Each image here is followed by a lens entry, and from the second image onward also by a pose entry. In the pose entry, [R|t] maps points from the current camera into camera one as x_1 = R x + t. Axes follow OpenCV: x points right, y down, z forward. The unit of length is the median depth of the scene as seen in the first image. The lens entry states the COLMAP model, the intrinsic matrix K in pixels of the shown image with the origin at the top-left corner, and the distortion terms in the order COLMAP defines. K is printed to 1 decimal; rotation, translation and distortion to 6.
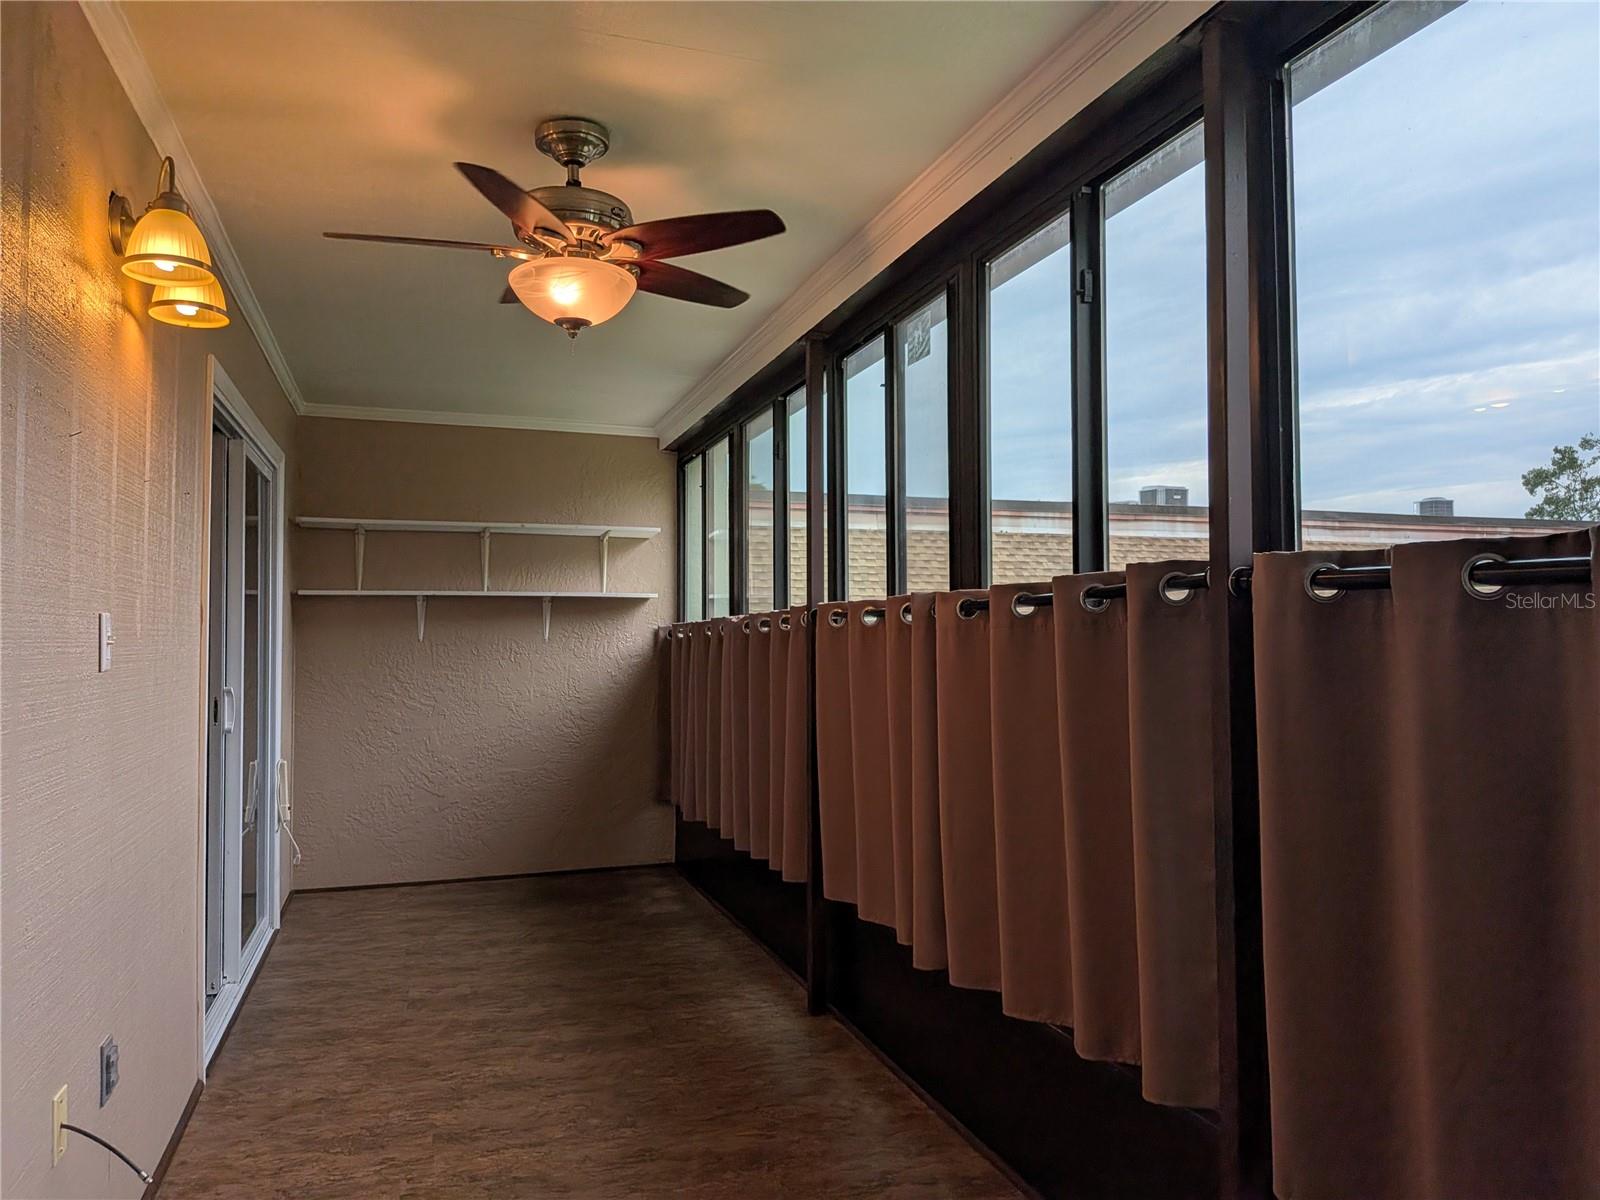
lens RADIAL K [[1171.4, 0, 795.4], [0, 1171.4, 585.1], [0, 0, 1]] dist [0.047059, -0.094416]
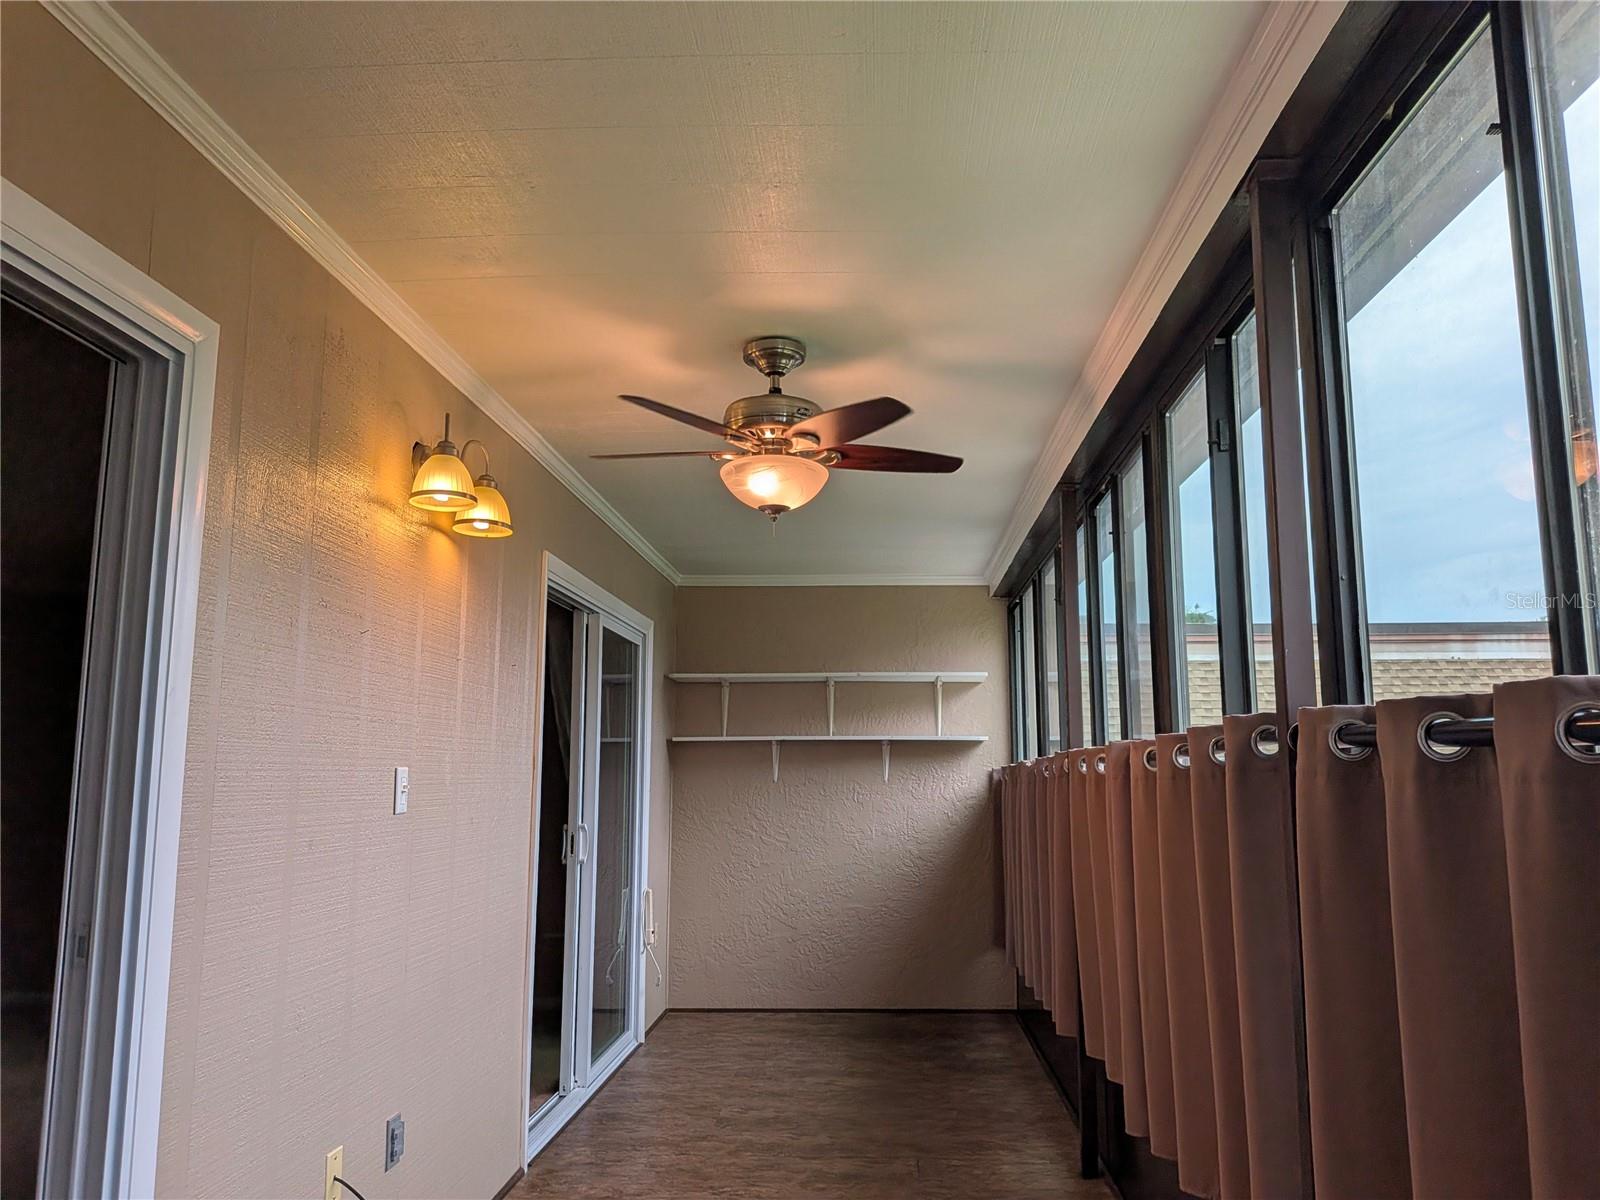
lens RADIAL K [[1151.5, 0, 800.0], [0, 1151.5, 600.0], [0, 0, 1]] dist [0.090880, -0.168572]
pose [[0.932804, -0.052957, -0.356472, 0.142085], [0.015174, 0.994039, -0.107967, -0.007023], [0.360065, 0.095303, 0.928047, -0.019788]]
